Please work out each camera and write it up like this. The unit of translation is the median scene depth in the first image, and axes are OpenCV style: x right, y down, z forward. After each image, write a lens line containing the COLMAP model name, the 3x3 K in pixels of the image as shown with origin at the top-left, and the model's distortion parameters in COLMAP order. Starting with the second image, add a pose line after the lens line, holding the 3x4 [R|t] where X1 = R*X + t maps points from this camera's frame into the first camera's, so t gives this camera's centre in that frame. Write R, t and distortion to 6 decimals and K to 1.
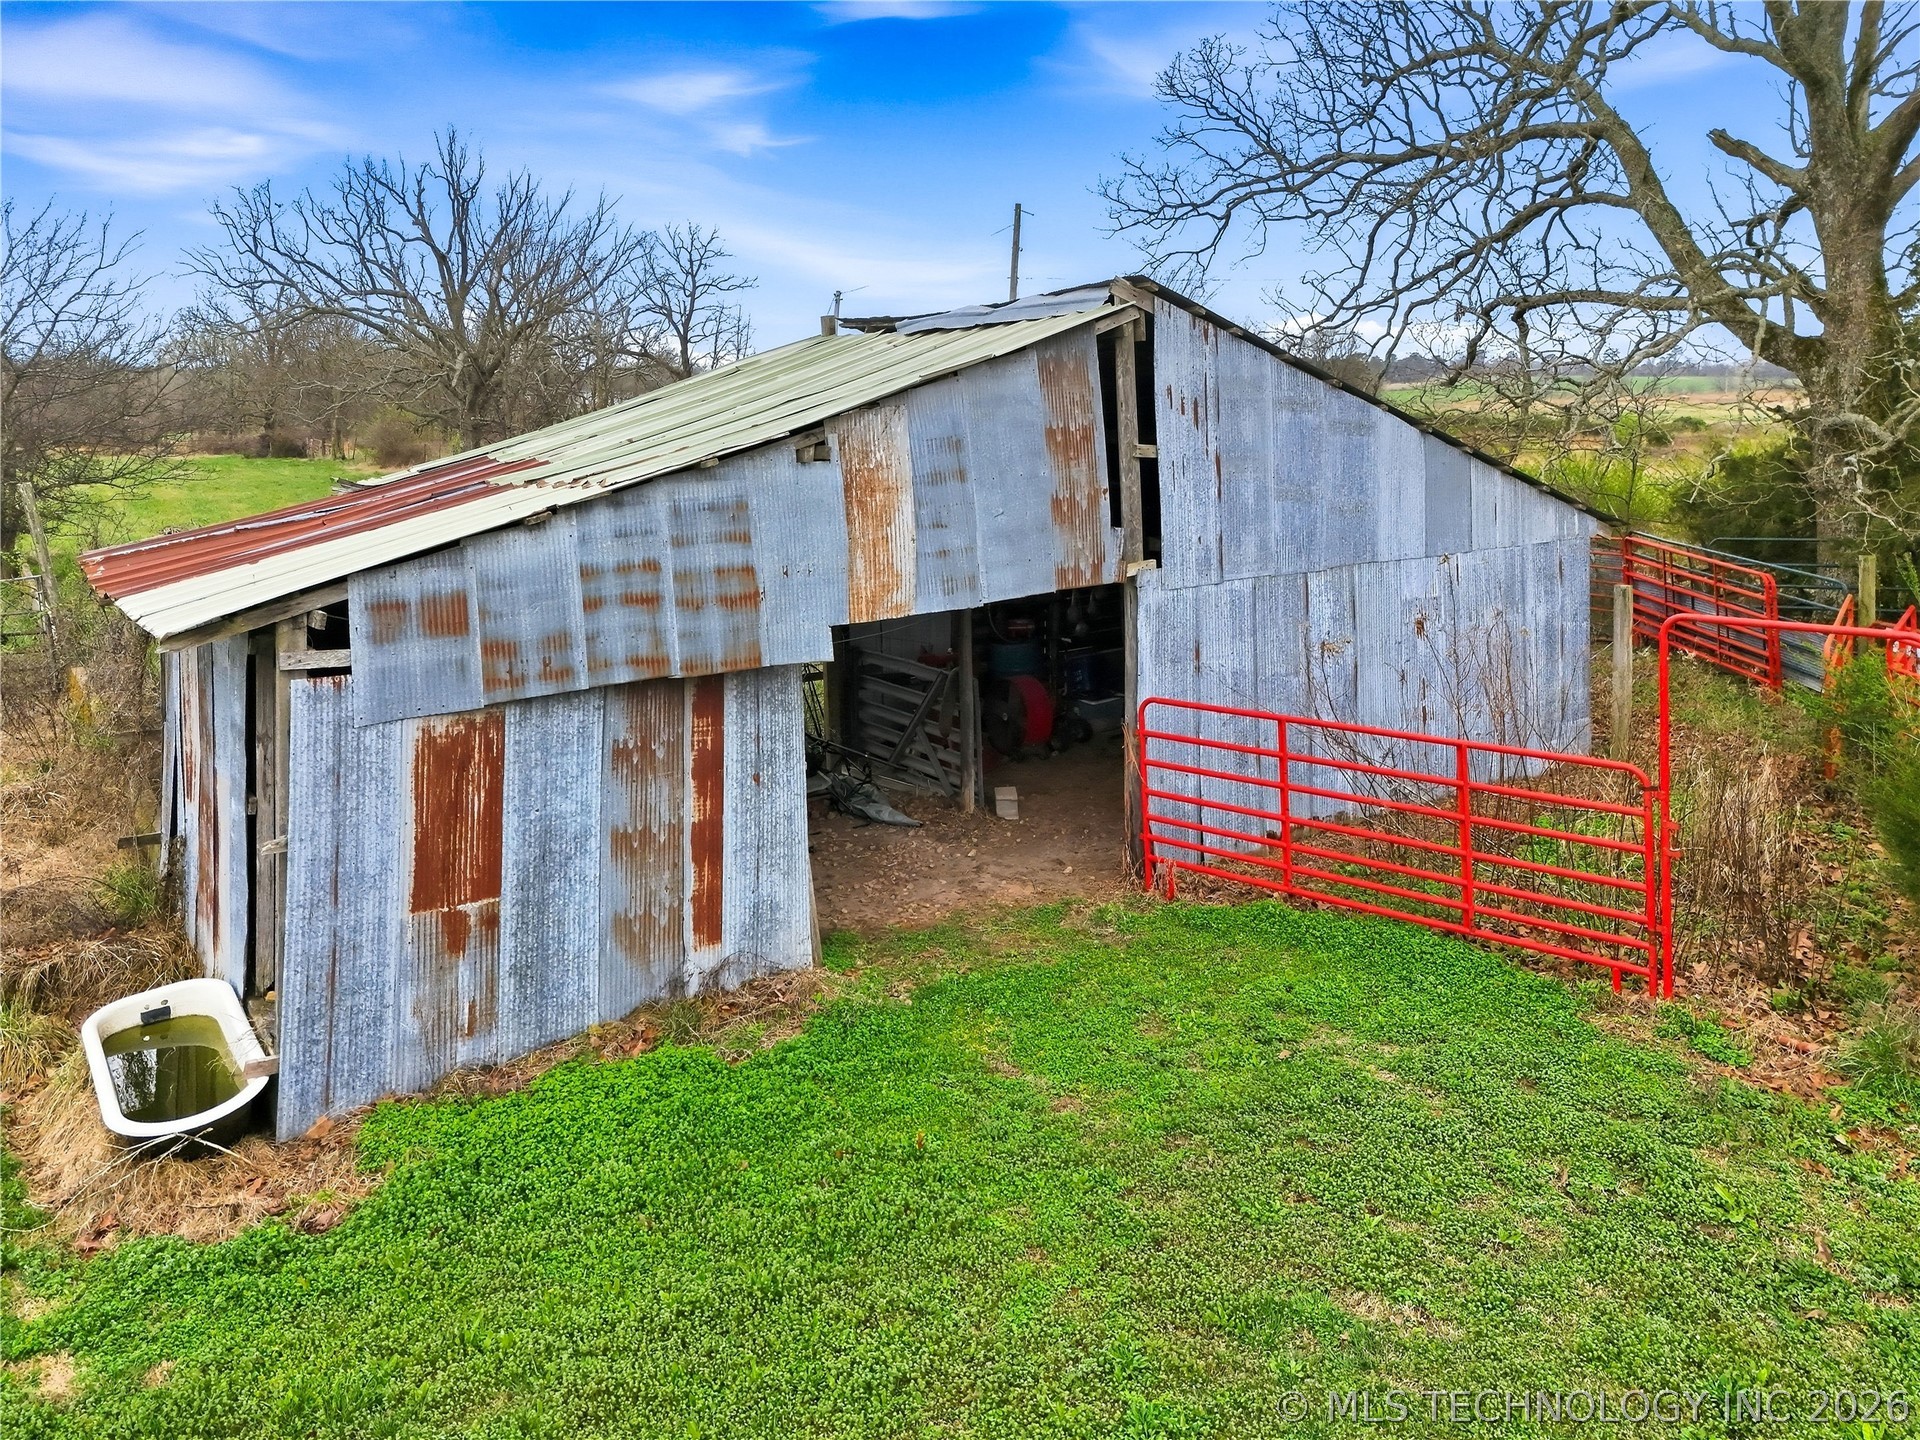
lens RADIAL K [[1478.8, 0, 960.4], [0, 1478.8, 683.2], [0, 0, 1]] dist [0.103341, -0.002260]
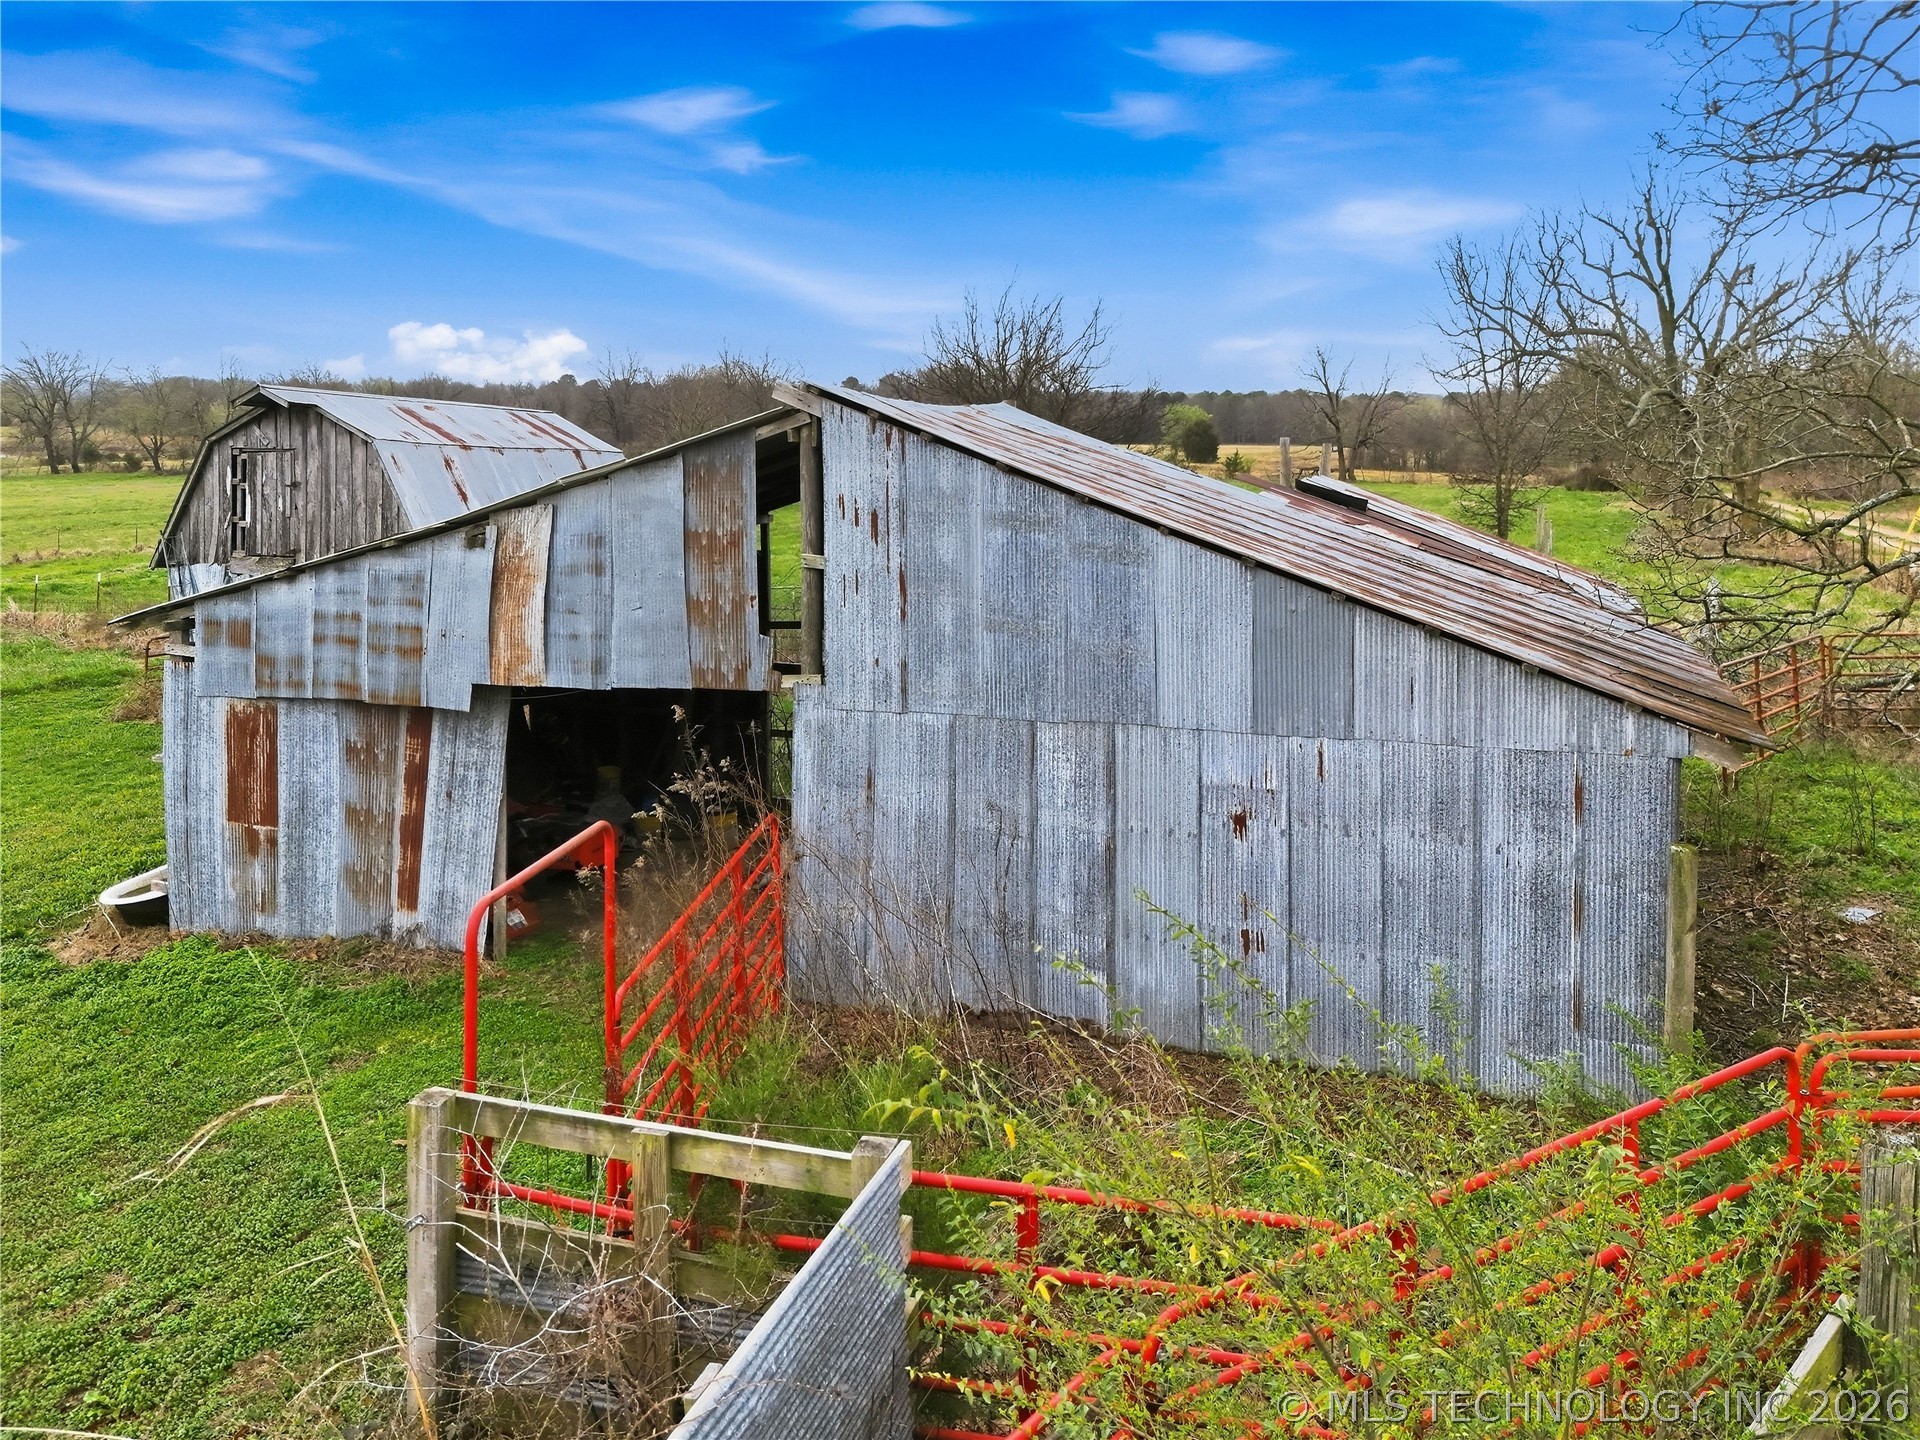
lens RADIAL K [[1421.4, 0, 999.2], [0, 1421.4, 726.7], [0, 0, 1]] dist [0.081130, -0.094005]
pose [[0.575933, 0.178288, -0.797819, 1.129213], [-0.155741, 0.981984, 0.107017, -0.201879], [0.802525, 0.062618, 0.593324, 0.669755]]
